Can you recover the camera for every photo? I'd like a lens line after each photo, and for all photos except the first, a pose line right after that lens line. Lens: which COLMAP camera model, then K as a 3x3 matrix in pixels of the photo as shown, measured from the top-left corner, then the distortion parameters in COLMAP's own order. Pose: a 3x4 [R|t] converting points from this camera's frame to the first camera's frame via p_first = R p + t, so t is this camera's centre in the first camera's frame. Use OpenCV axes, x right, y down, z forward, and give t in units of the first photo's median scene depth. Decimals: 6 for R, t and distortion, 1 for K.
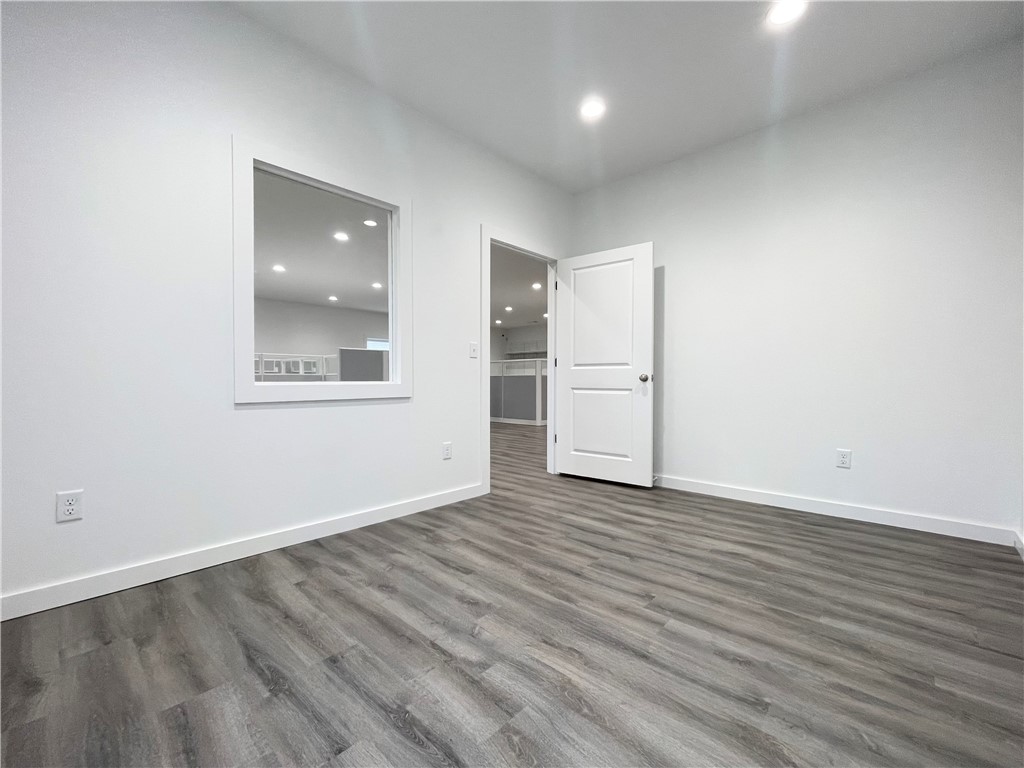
lens RADIAL K [[431.9, 0, 512.0], [0, 431.9, 384.0], [0, 0, 1]] dist [0.001208, -0.000092]
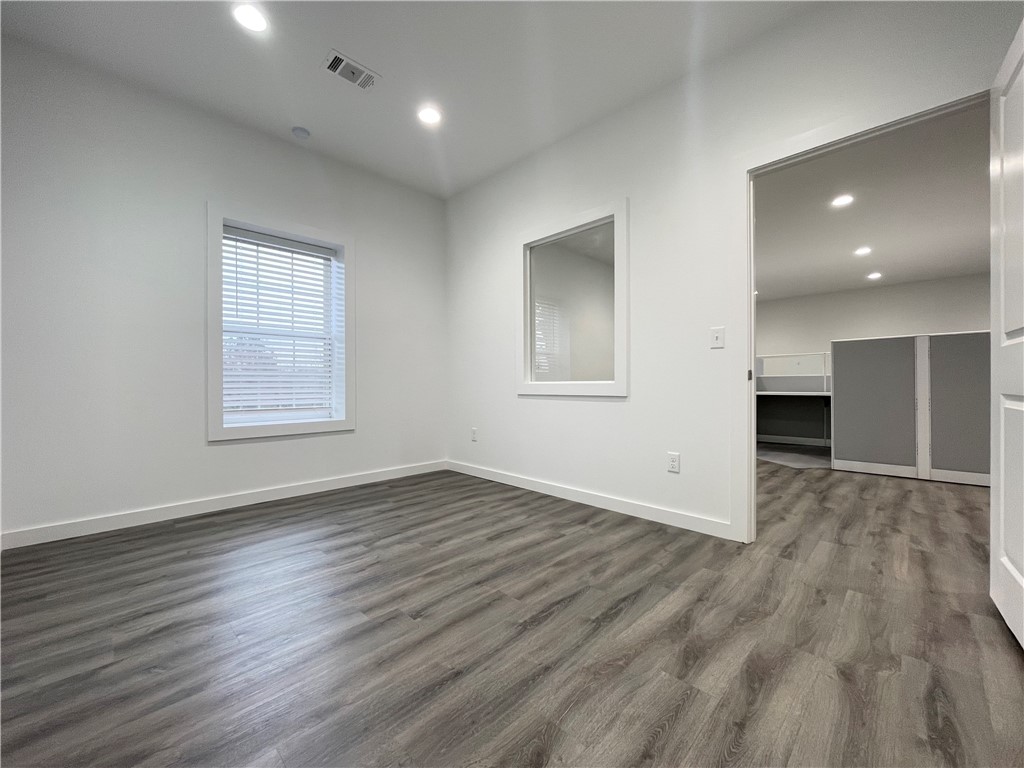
lens RADIAL K [[424.1, 0, 512.0], [0, 424.1, 384.0], [0, 0, 1]] dist [0.000329, -0.000046]
pose [[-0.046295, -0.000436, -0.998928, 0.933411], [-0.008990, 0.999960, -0.000020, 0.005286], [0.998887, 0.008980, -0.046297, 0.968067]]
